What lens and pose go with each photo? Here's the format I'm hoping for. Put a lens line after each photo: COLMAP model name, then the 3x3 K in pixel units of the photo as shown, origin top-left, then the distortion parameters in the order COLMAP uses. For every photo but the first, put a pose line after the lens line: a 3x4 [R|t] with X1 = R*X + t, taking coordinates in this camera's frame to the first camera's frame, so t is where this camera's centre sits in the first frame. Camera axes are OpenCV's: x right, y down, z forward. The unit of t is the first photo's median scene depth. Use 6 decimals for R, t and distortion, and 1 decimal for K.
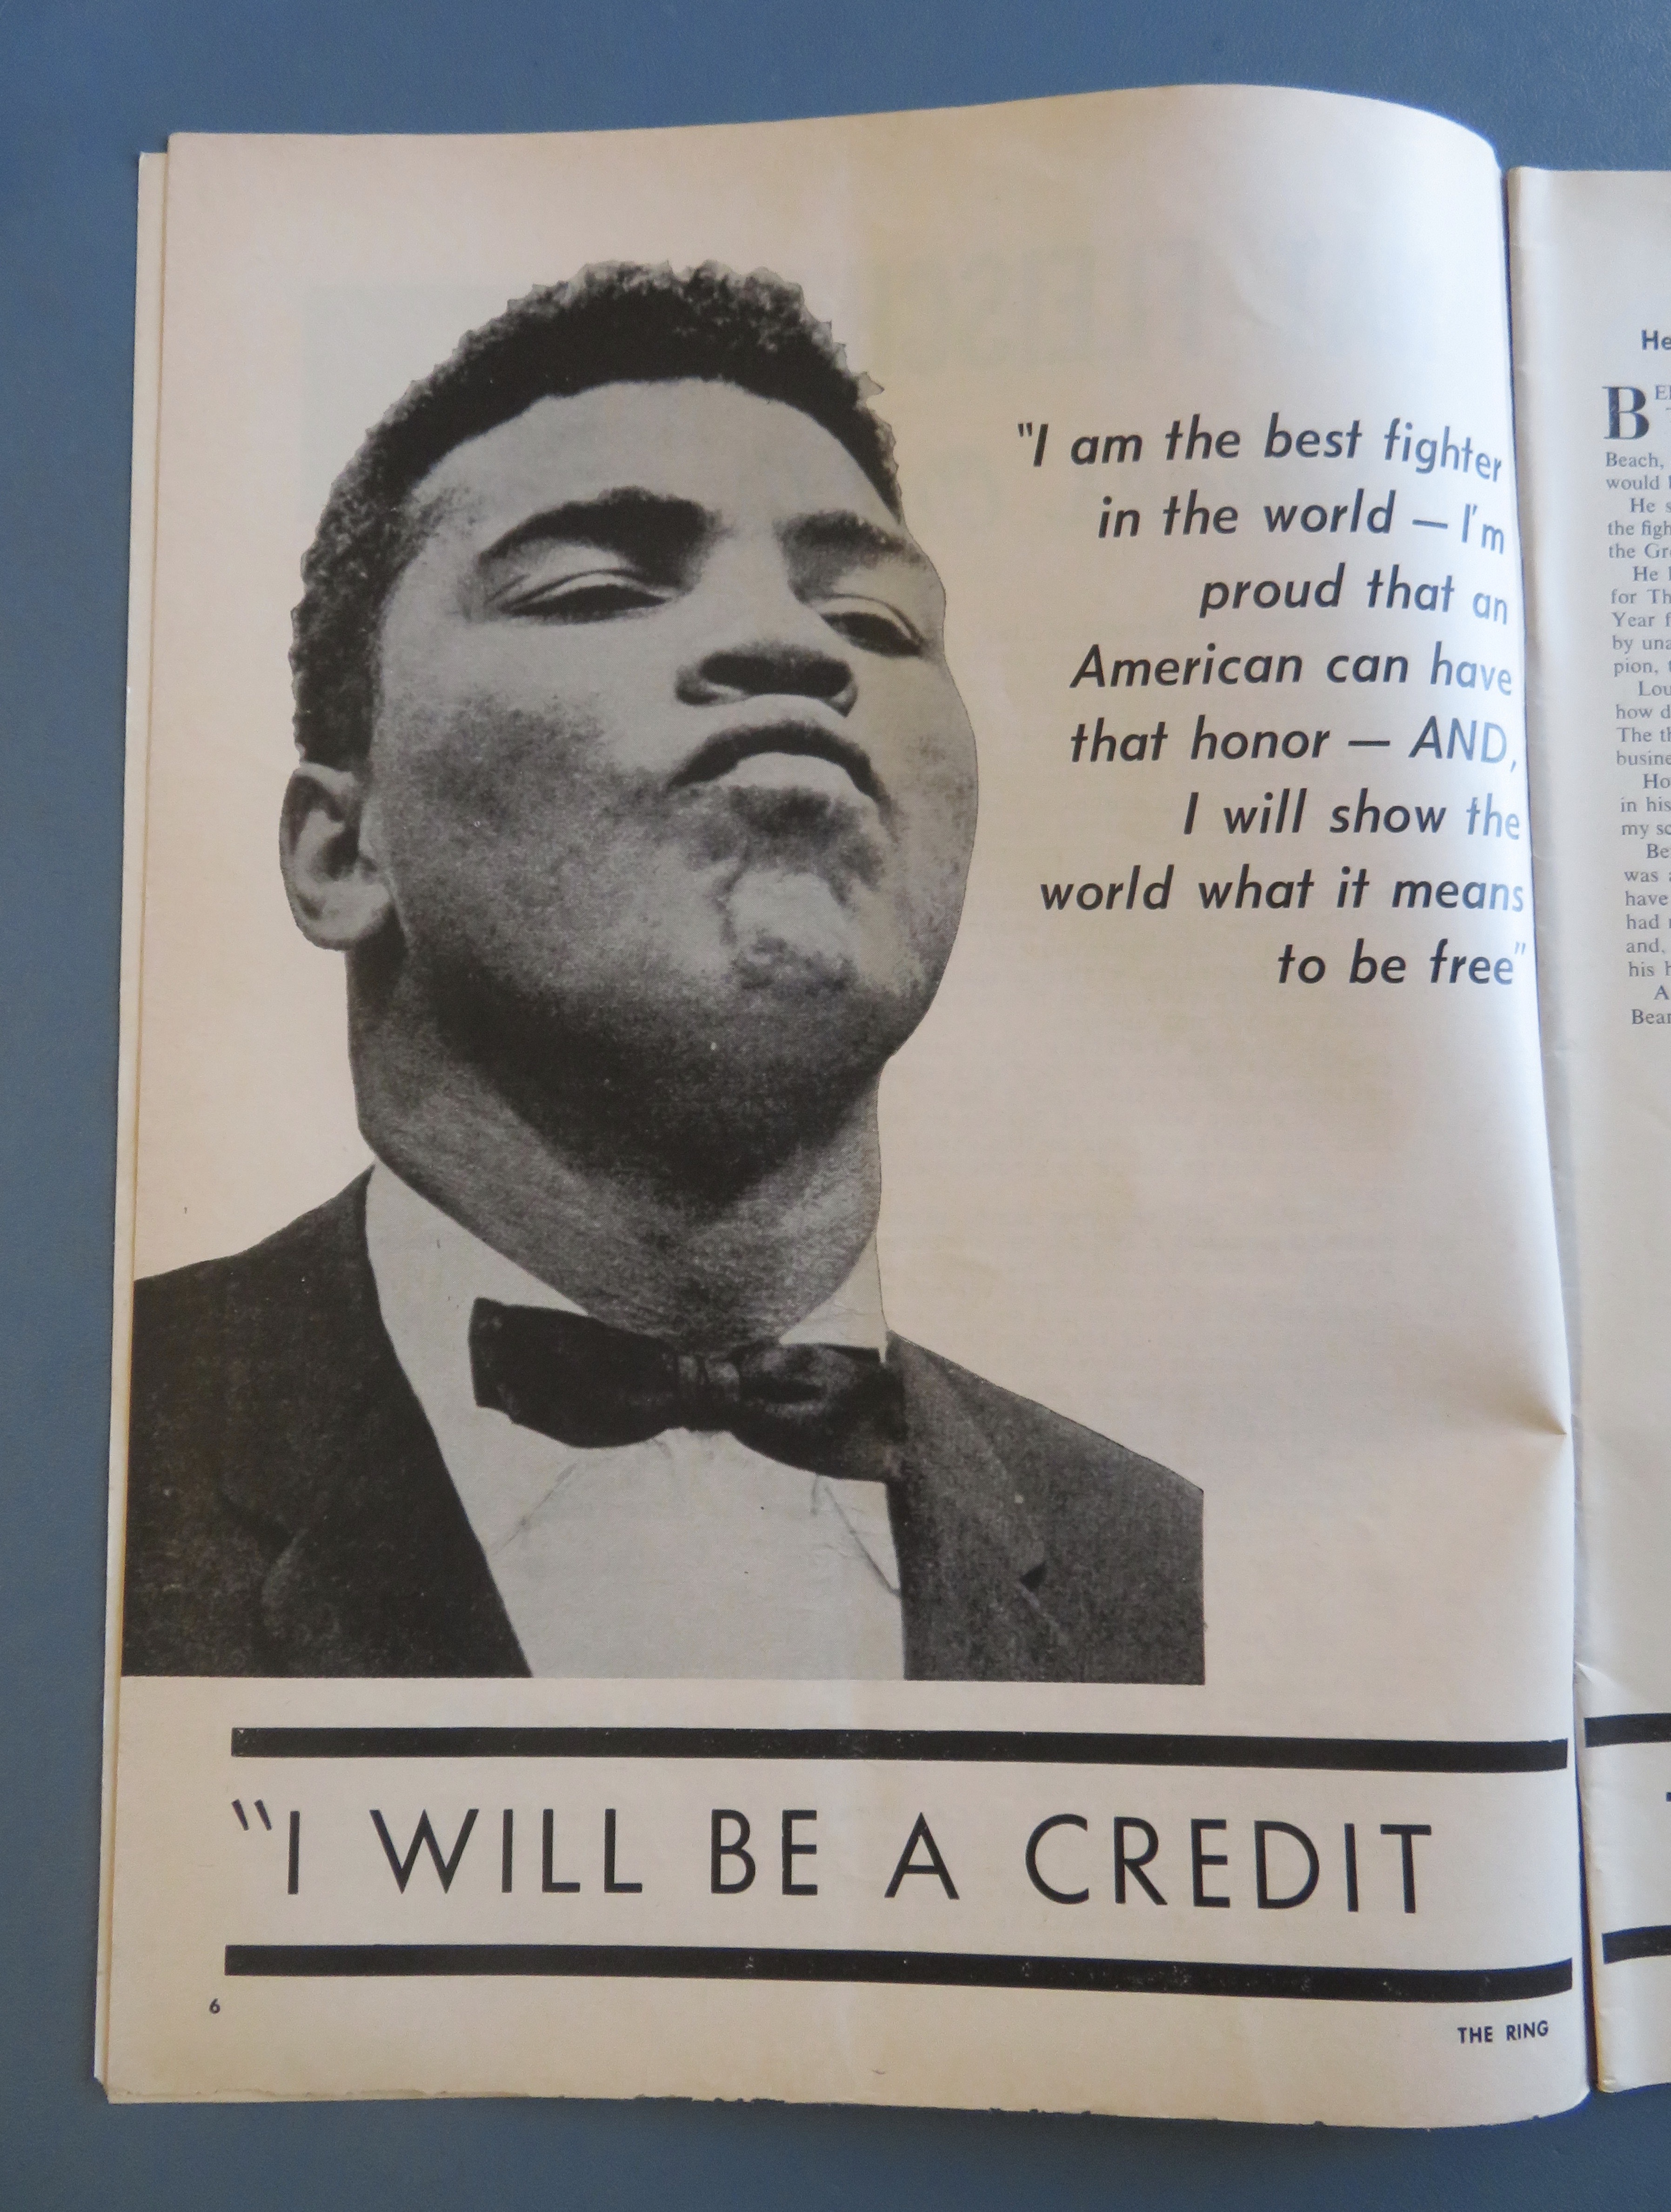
lens RADIAL K [[887.9, 0, 835.6], [0, 887.9, 1102.7], [0, 0, 1]] dist [-0.007916, -0.000643]
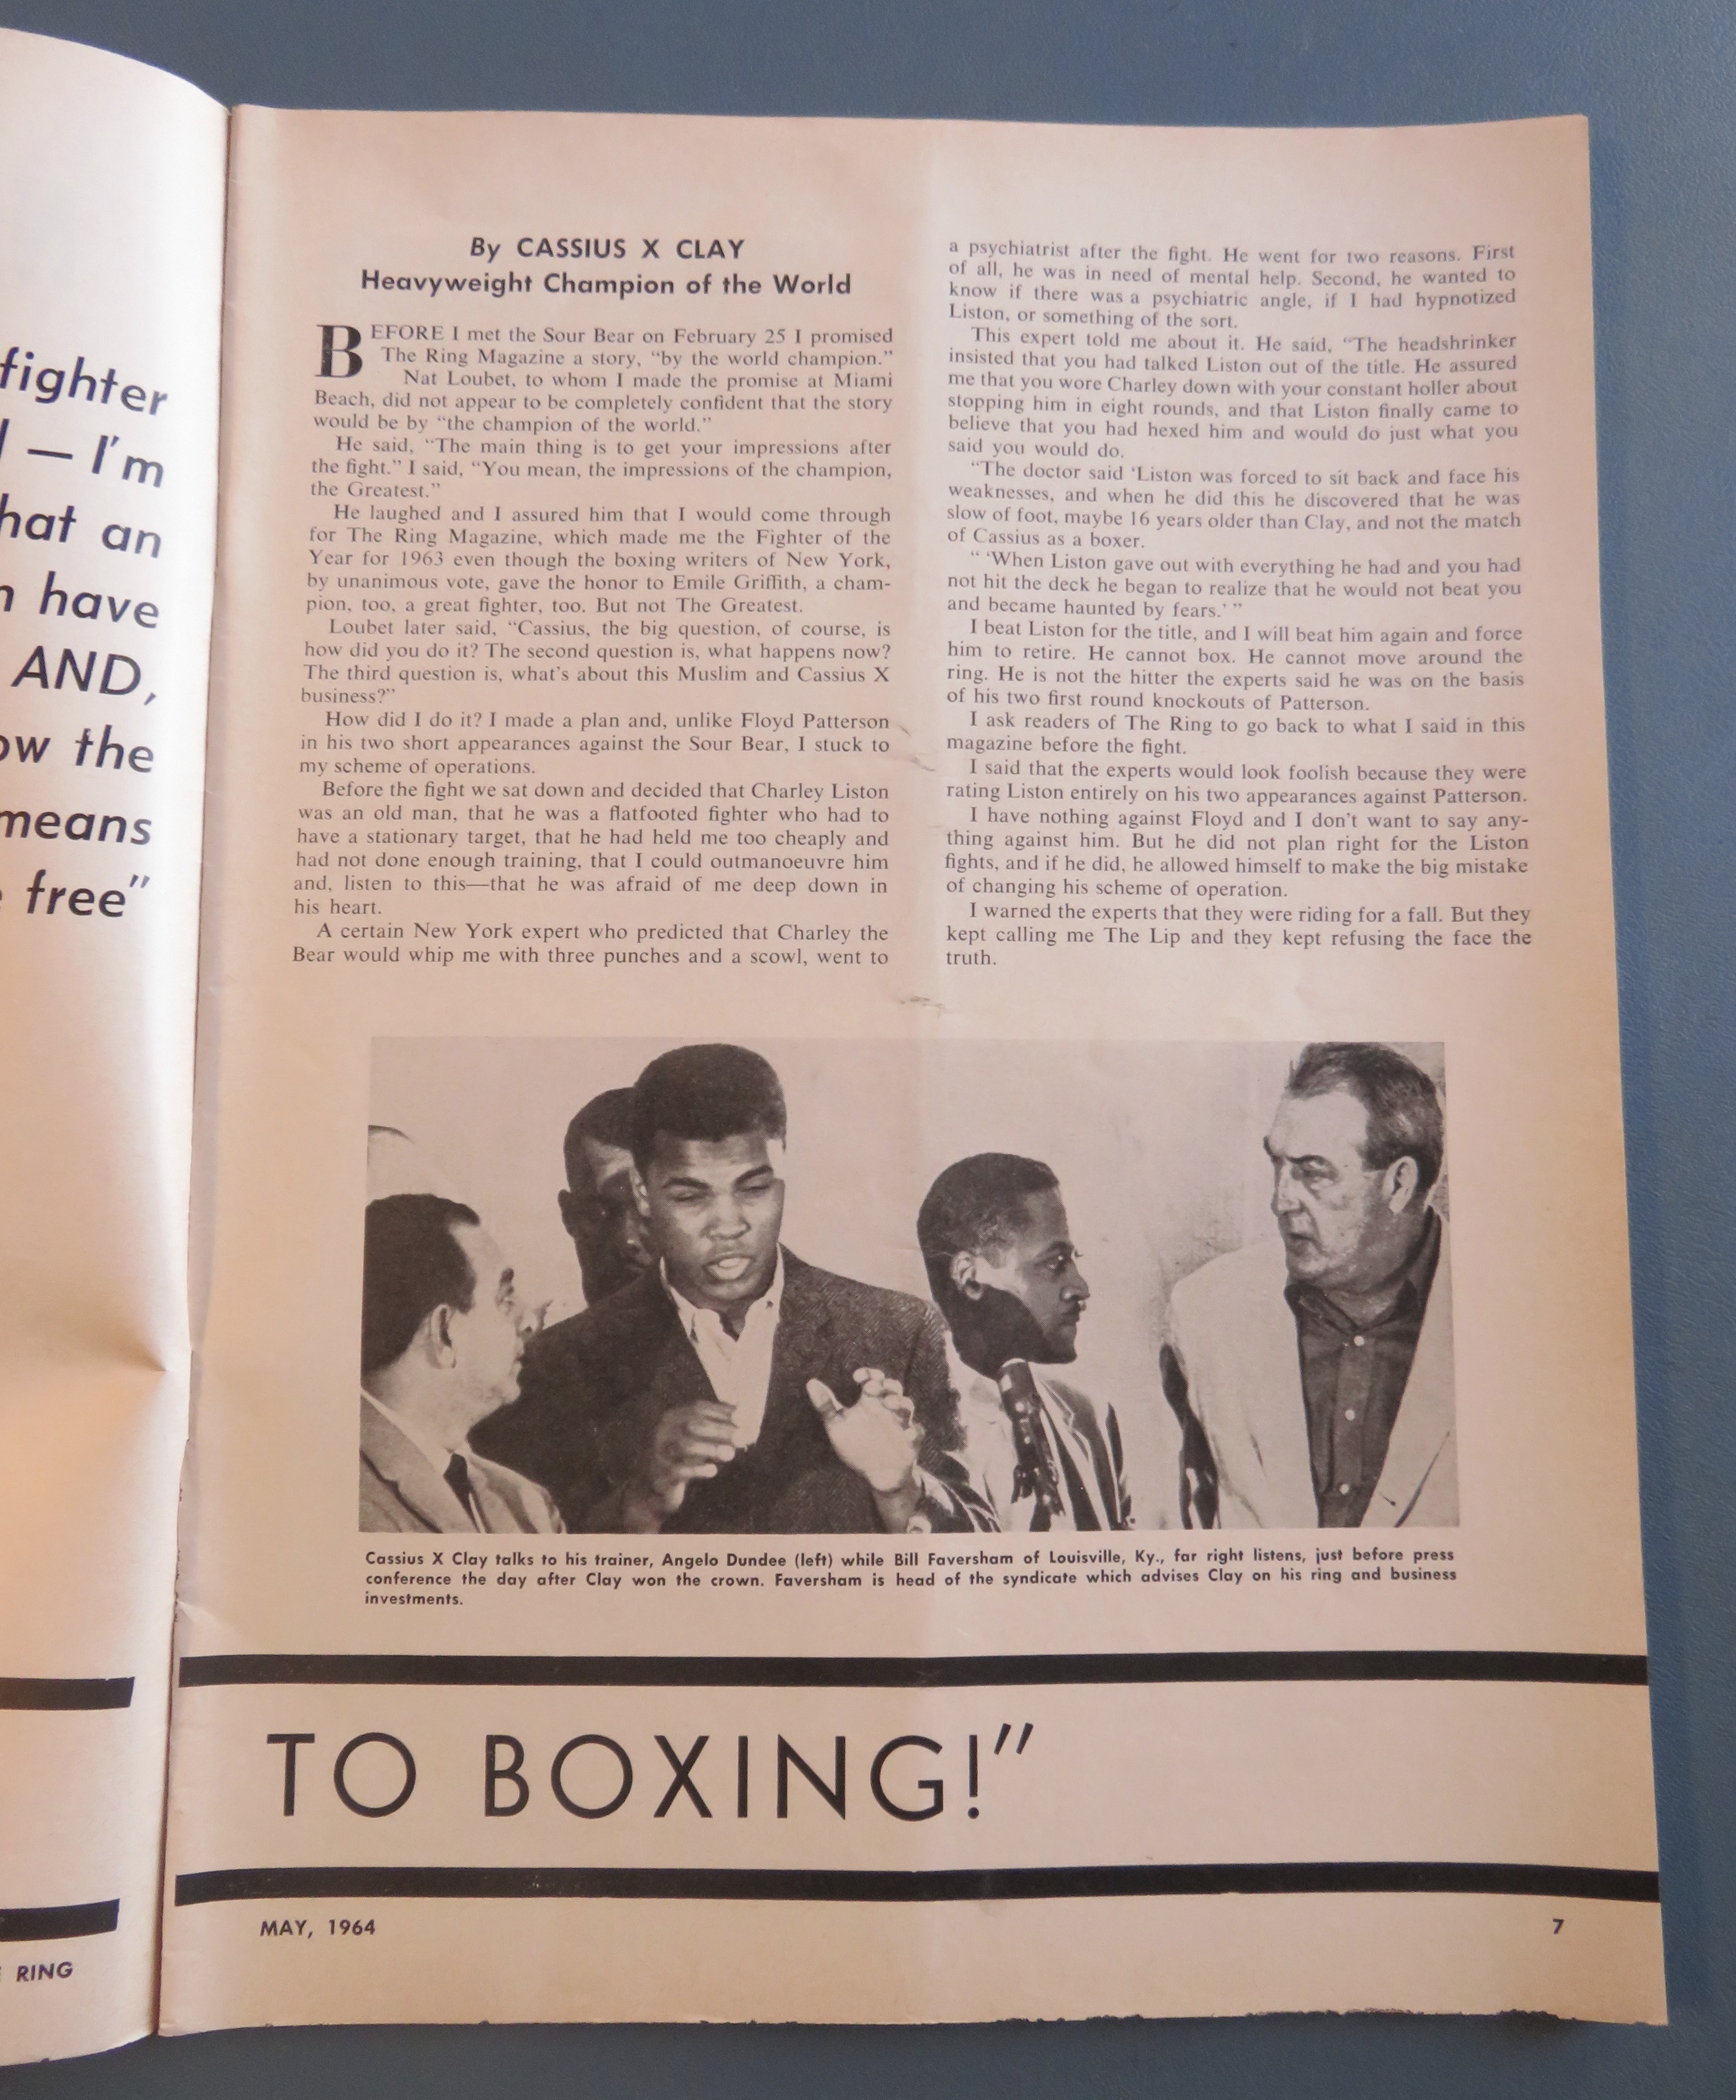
lens RADIAL K [[851.4, 0, 867.5], [0, 851.4, 1051.3], [0, 0, 1]] dist [-0.009019, 0.000206]
pose [[0.999329, 0.023893, 0.027750, 1.545211], [-0.023827, 0.999712, -0.002723, -0.000007], [-0.027807, 0.002060, 0.999611, 0.023535]]
